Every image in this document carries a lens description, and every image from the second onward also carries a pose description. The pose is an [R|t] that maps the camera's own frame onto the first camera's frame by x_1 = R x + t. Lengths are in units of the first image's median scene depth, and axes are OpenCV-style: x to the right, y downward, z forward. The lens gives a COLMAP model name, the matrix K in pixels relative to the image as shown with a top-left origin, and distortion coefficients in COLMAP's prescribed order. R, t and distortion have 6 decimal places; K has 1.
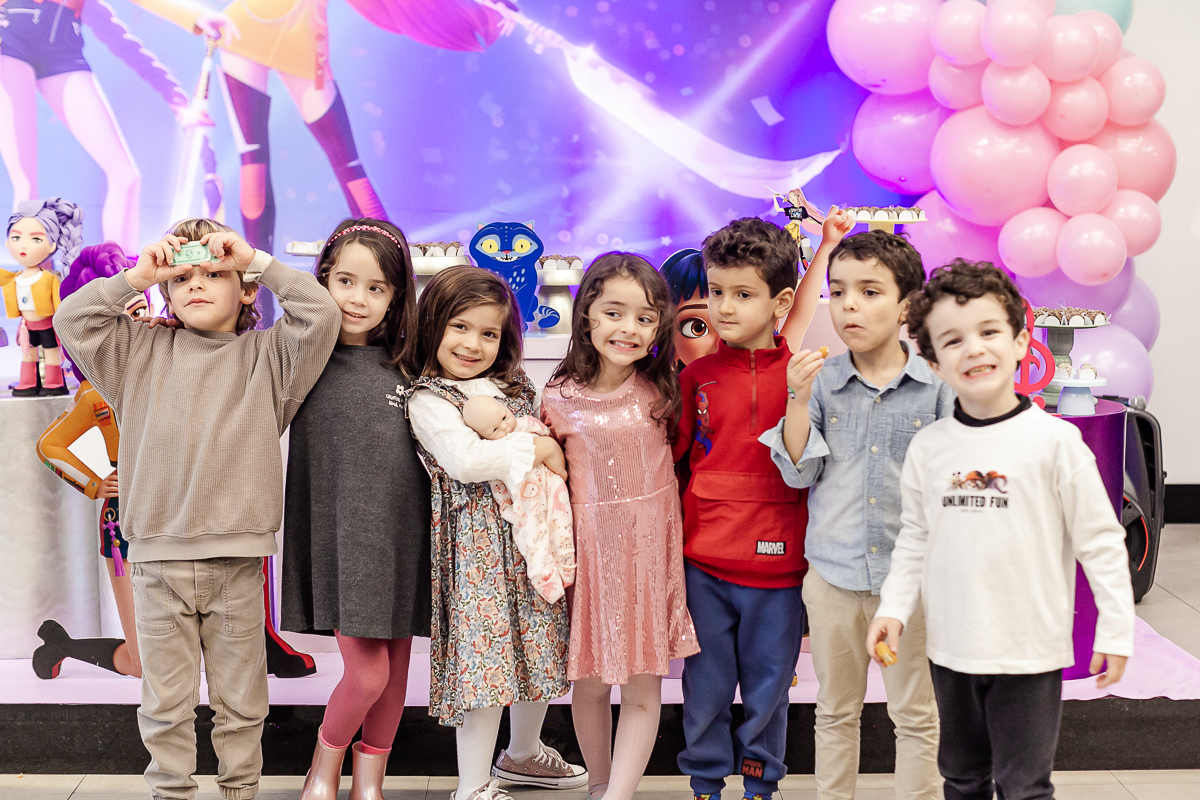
lens RADIAL K [[1705.5, 0, 575.6], [0, 1705.5, 425.0], [0, 0, 1]] dist [-0.095442, 0.000000]
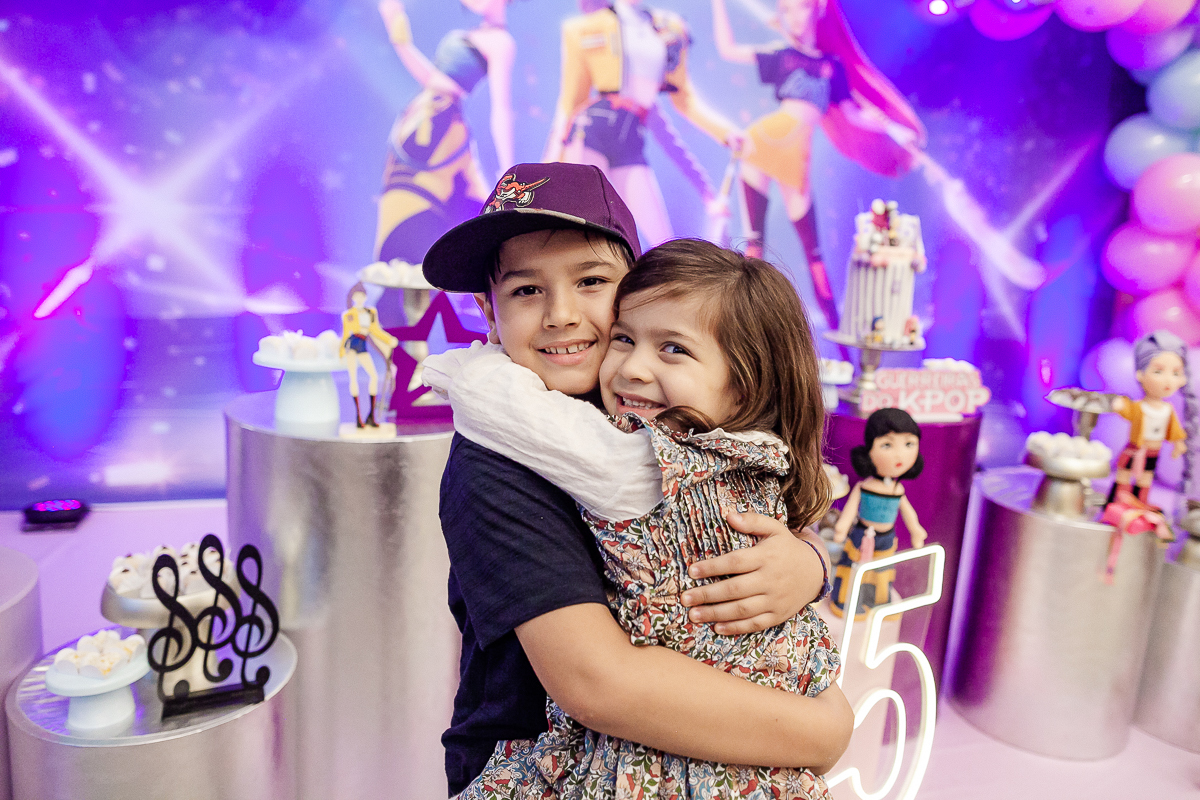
lens RADIAL K [[867.5, 0, 621.4], [0, 867.5, 382.2], [0, 0, 1]] dist [-0.047302, 0.040486]
pose [[0.942161, 0.003225, 0.335144, -0.523013], [-0.021033, 0.998552, 0.049517, -0.079570], [-0.334499, -0.053702, 0.940865, 0.383528]]
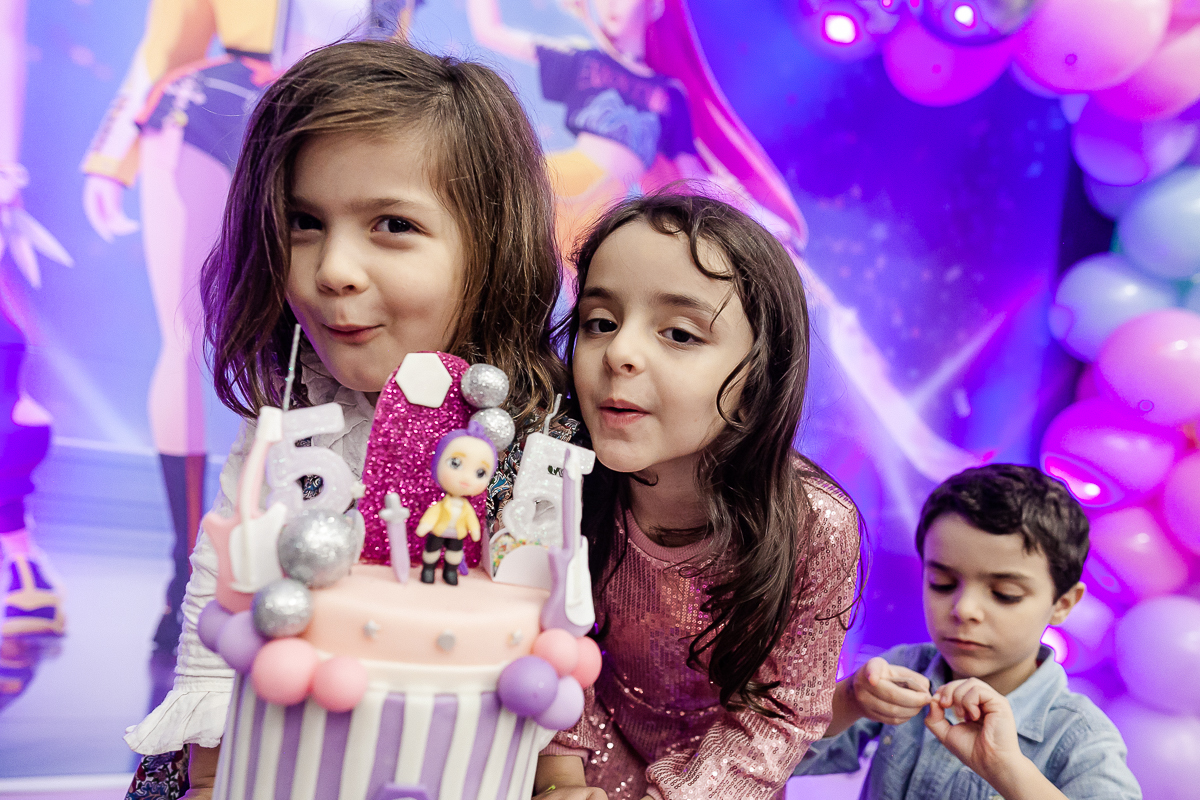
lens RADIAL K [[867.5, 0, 622.1], [0, 867.5, 413.8], [0, 0, 1]] dist [-0.047302, 0.040486]
pose [[0.886740, 0.151366, 0.436784, -0.316984], [-0.127255, 0.988295, -0.084144, -0.107109], [-0.444408, 0.019031, 0.895622, 0.618674]]
